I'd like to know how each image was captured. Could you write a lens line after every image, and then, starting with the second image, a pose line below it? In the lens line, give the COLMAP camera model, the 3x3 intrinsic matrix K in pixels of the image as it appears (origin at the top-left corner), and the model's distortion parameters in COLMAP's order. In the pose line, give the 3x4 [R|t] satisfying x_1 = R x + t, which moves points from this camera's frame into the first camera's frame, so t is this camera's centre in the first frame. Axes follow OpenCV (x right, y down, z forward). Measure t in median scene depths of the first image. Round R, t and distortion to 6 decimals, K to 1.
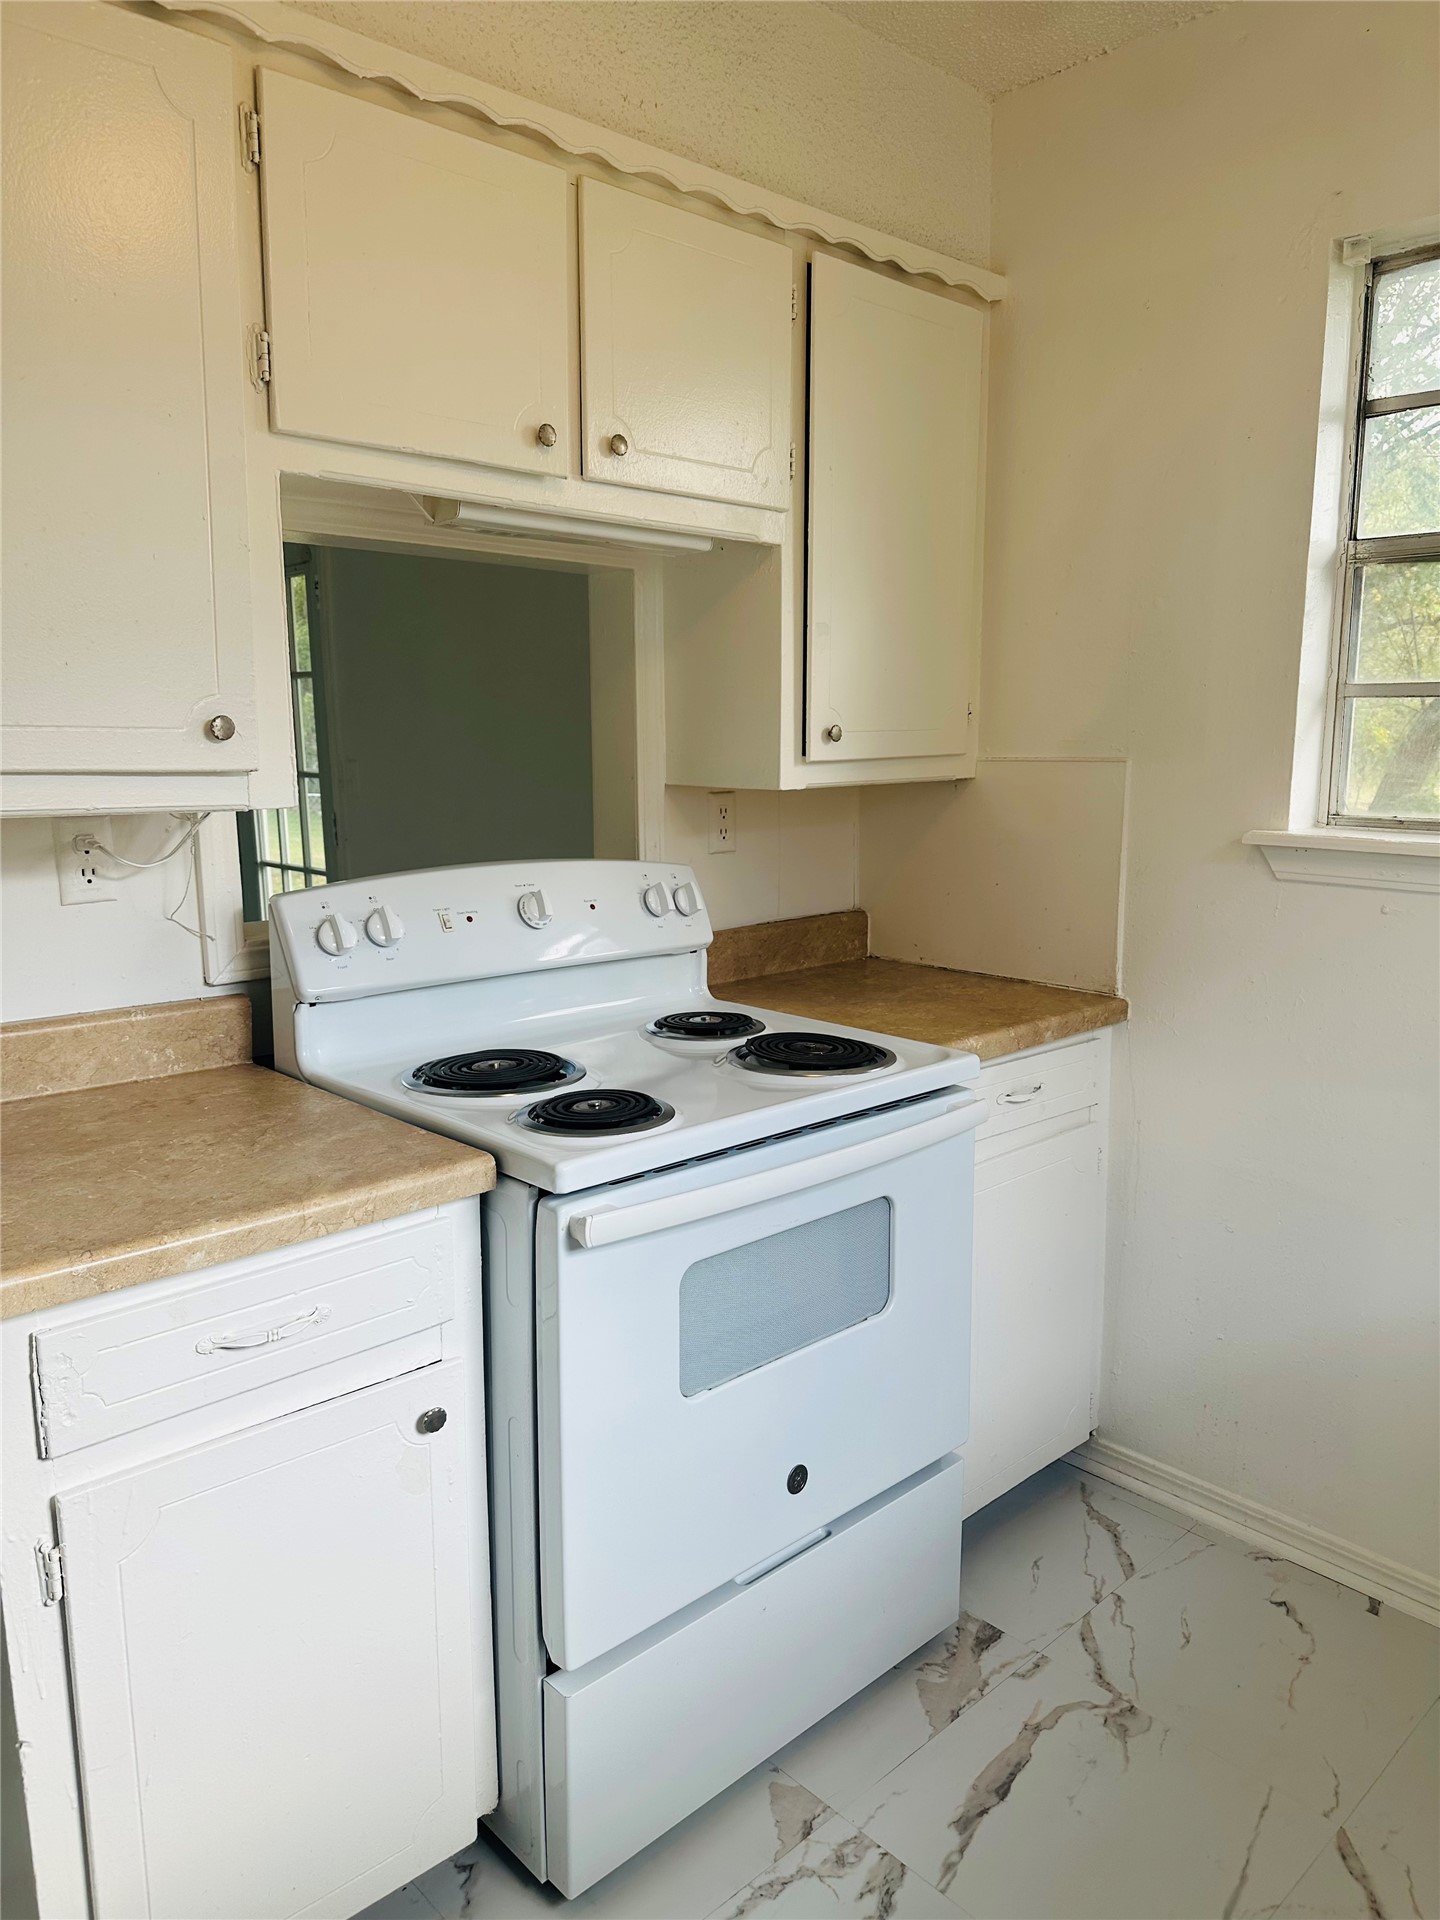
lens RADIAL K [[1348.8, 0, 720.0], [0, 1348.8, 960.0], [0, 0, 1]] dist [0.093462, -0.133749]
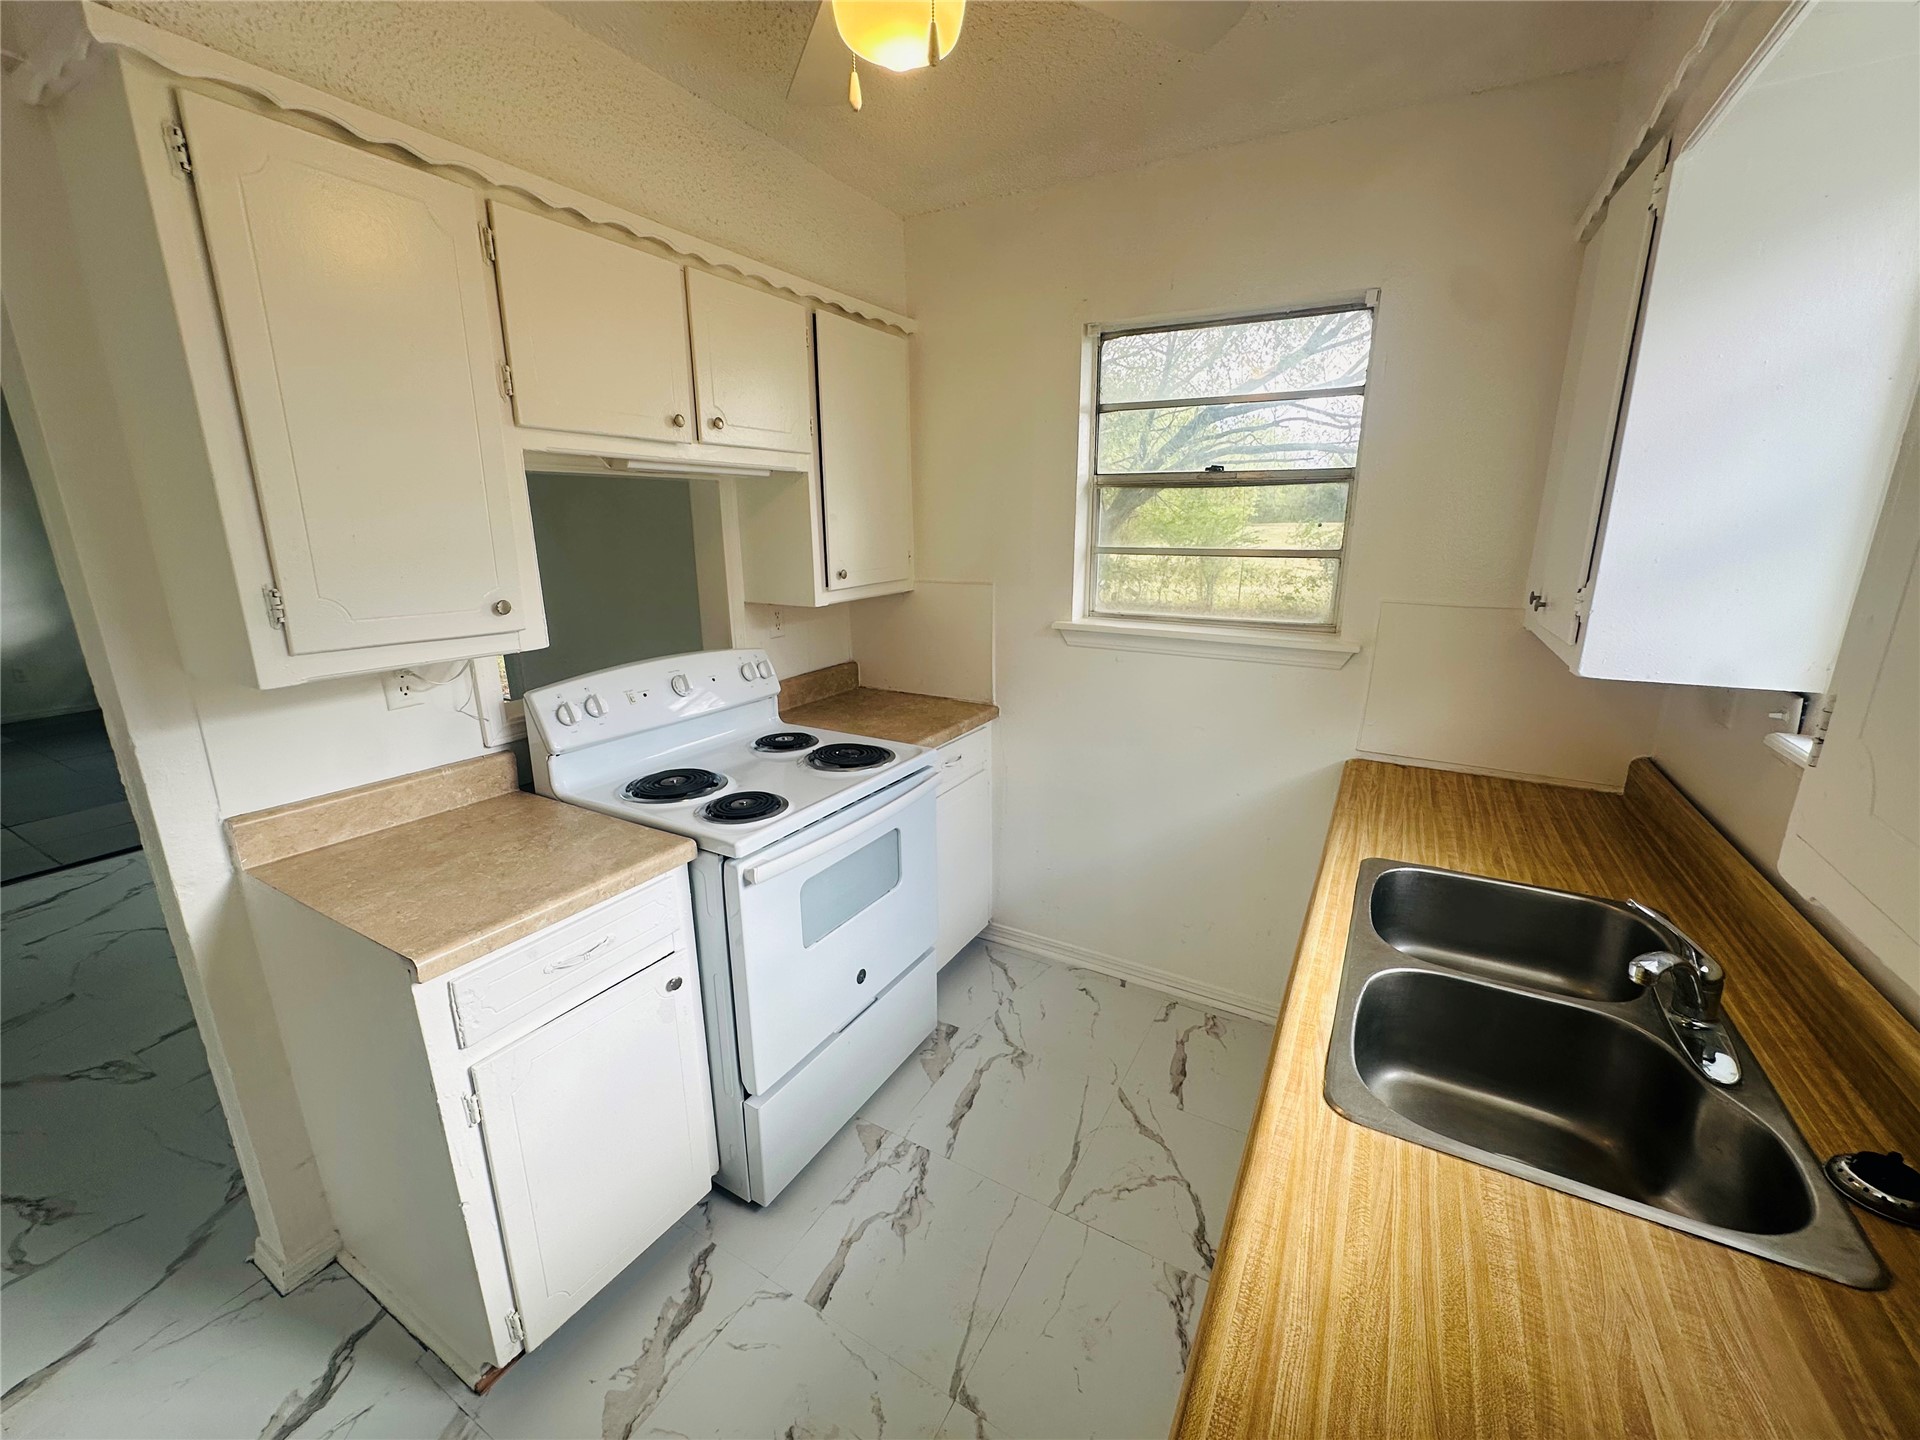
lens RADIAL K [[770.5, 0, 957.3], [0, 770.5, 717.7], [0, 0, 1]] dist [-0.000991, 0.000347]
pose [[0.959062, -0.075218, 0.273024, -0.079113], [0.052250, 0.994529, 0.090450, -0.074499], [-0.278334, -0.072481, 0.957746, -0.061061]]
